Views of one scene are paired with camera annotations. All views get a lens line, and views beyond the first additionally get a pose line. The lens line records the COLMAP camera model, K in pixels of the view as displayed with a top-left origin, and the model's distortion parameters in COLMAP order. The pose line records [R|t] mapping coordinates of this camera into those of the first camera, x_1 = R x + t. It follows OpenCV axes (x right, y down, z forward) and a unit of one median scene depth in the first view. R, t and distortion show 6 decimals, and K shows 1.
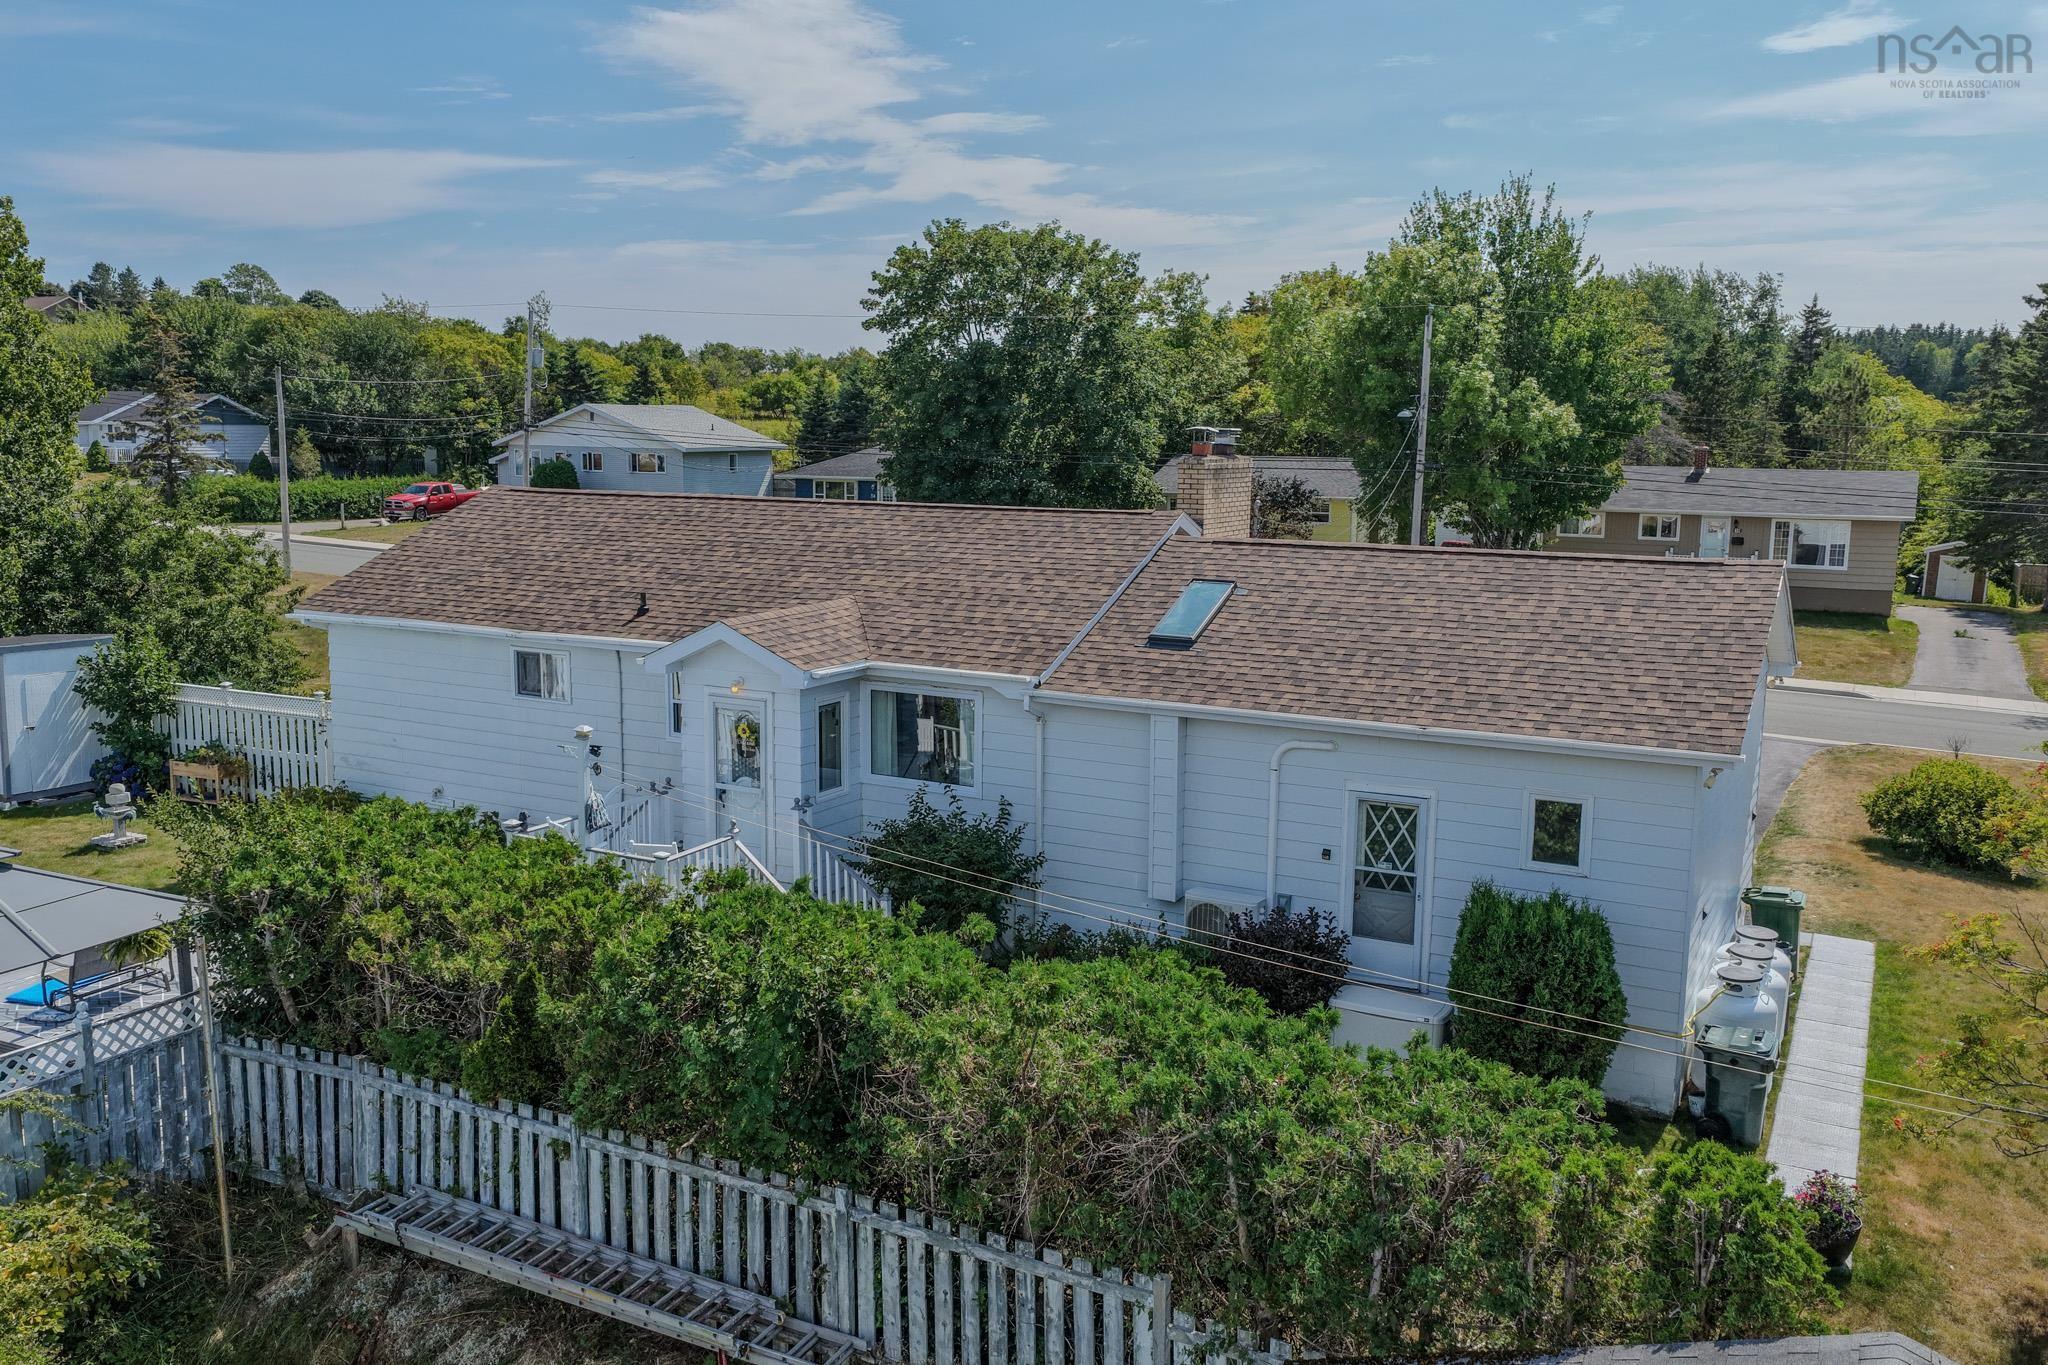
lens RADIAL K [[1704.2, 0, 1029.4], [0, 1704.2, 674.2], [0, 0, 1]] dist [-0.011239, 0.035789]
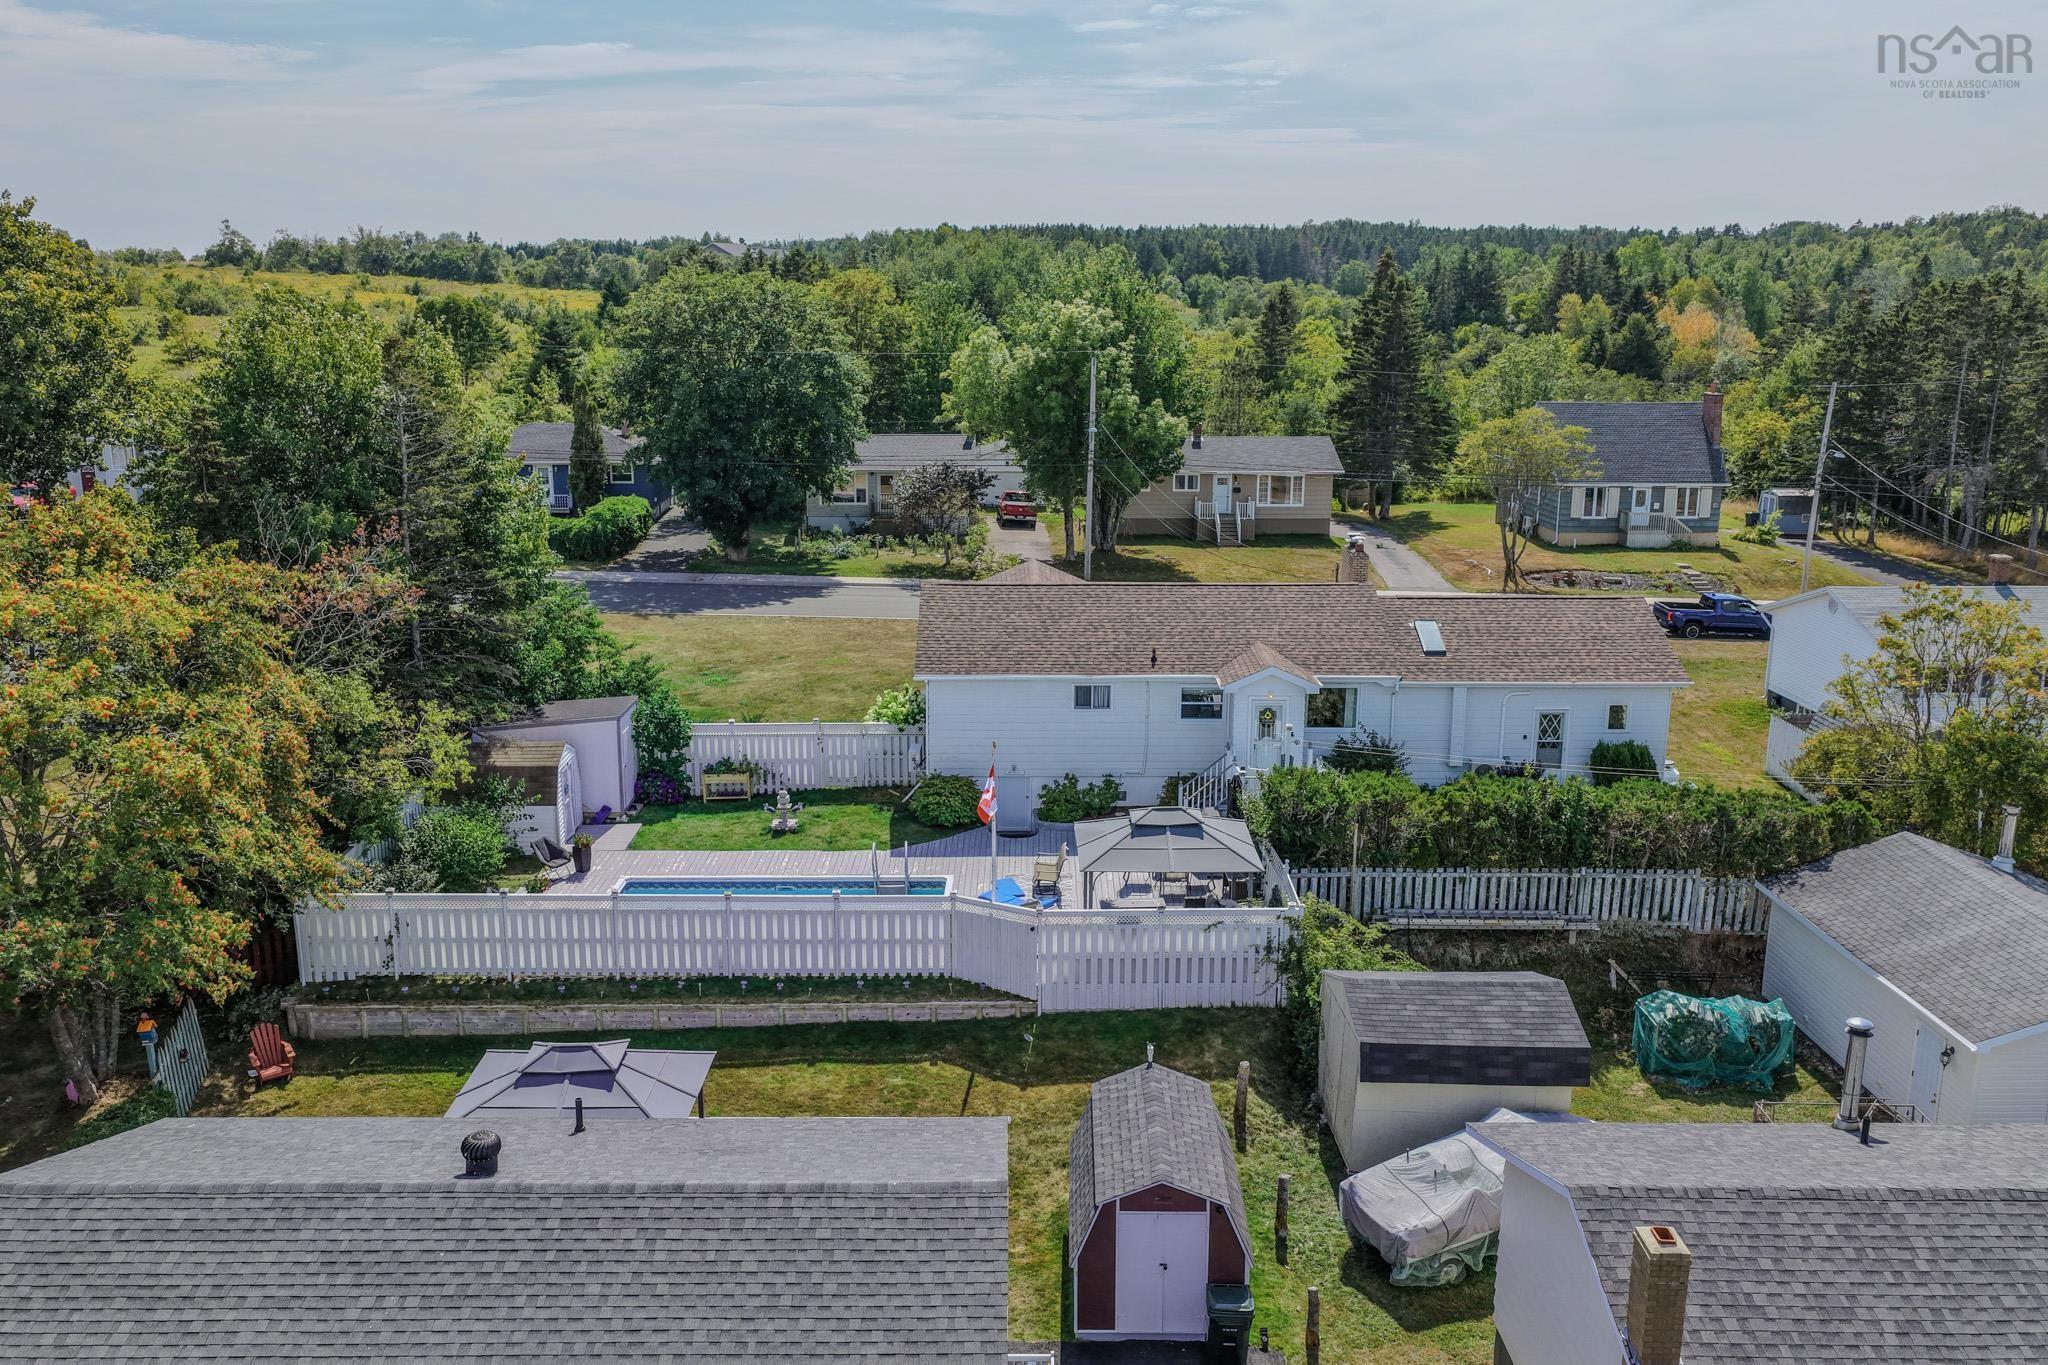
lens RADIAL K [[1704.2, 0, 1031.6], [0, 1704.2, 665.4], [0, 0, 1]] dist [-0.011239, 0.035789]
pose [[0.876101, -0.112058, 0.468925, -1.440241], [0.075848, 0.992538, 0.095477, -0.257534], [-0.476125, -0.048081, 0.878062, -0.723622]]
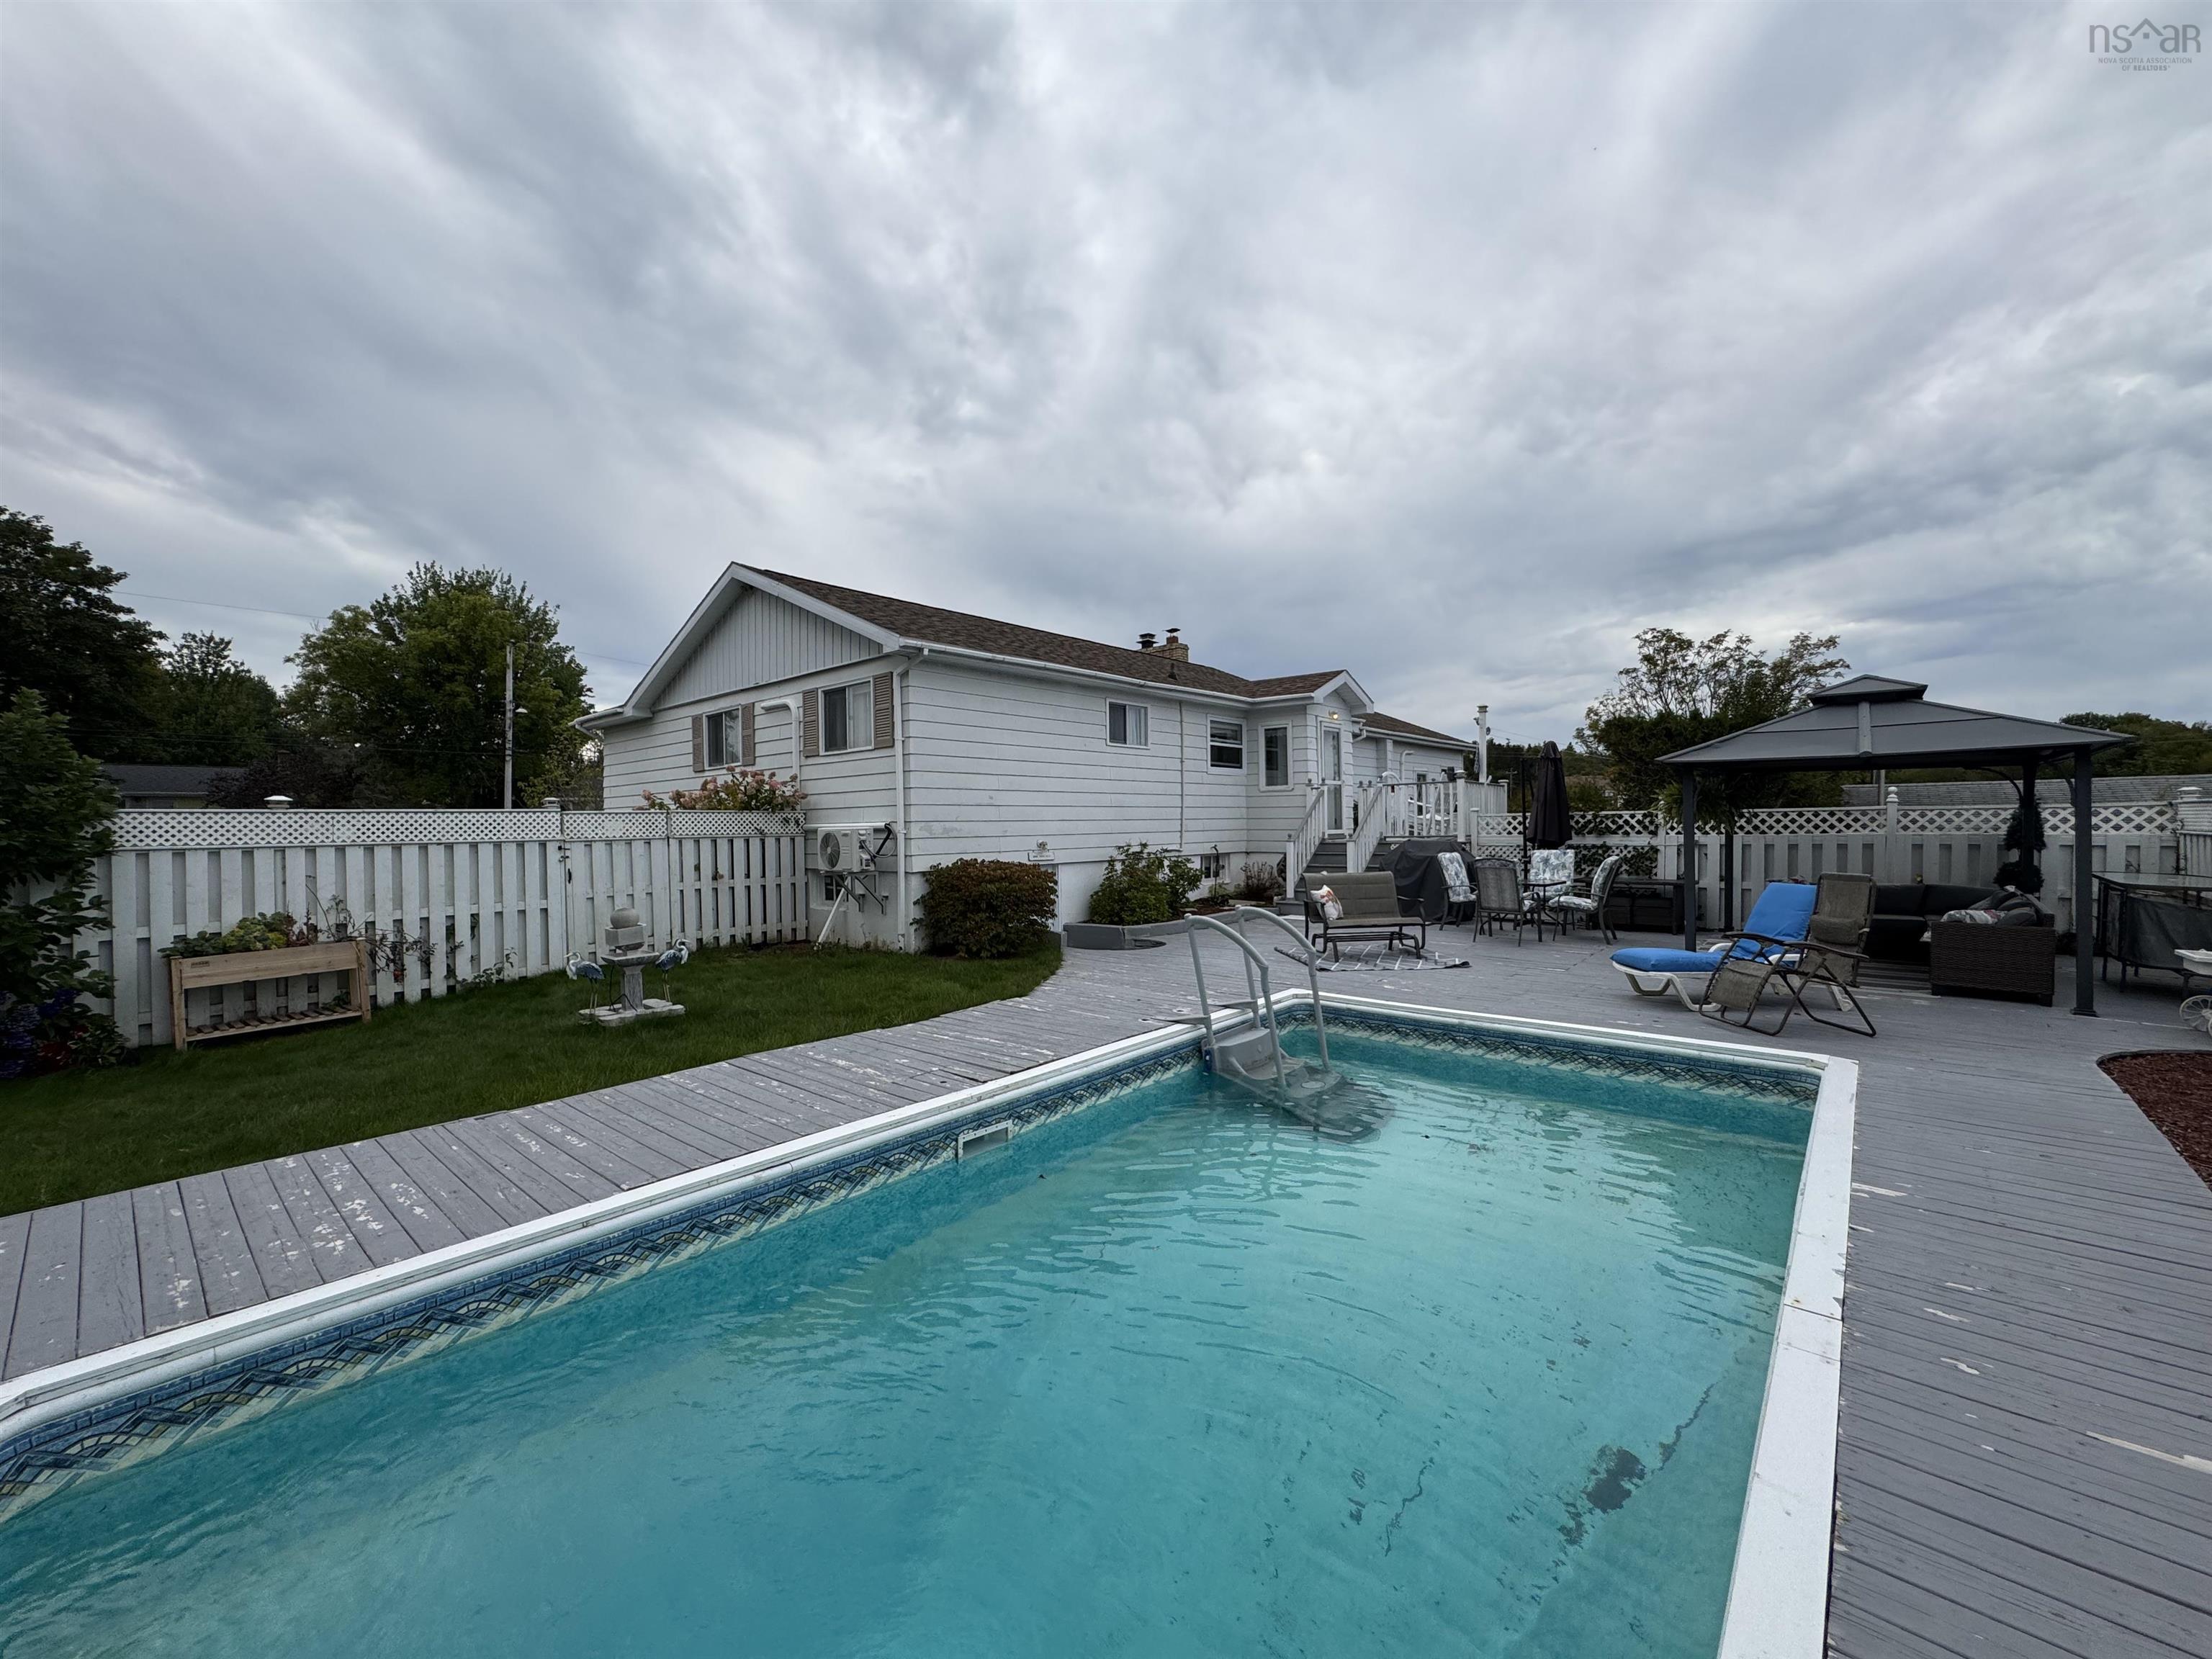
lens RADIAL K [[886.5, 0, 1101.5], [0, 886.5, 818.7], [0, 0, 1]] dist [-0.002752, -0.001818]
pose [[0.227807, -0.007841, 0.973675, -1.031555], [0.161238, 0.986466, -0.029780, 0.091851], [-0.960264, 0.163777, 0.225988, 1.050489]]
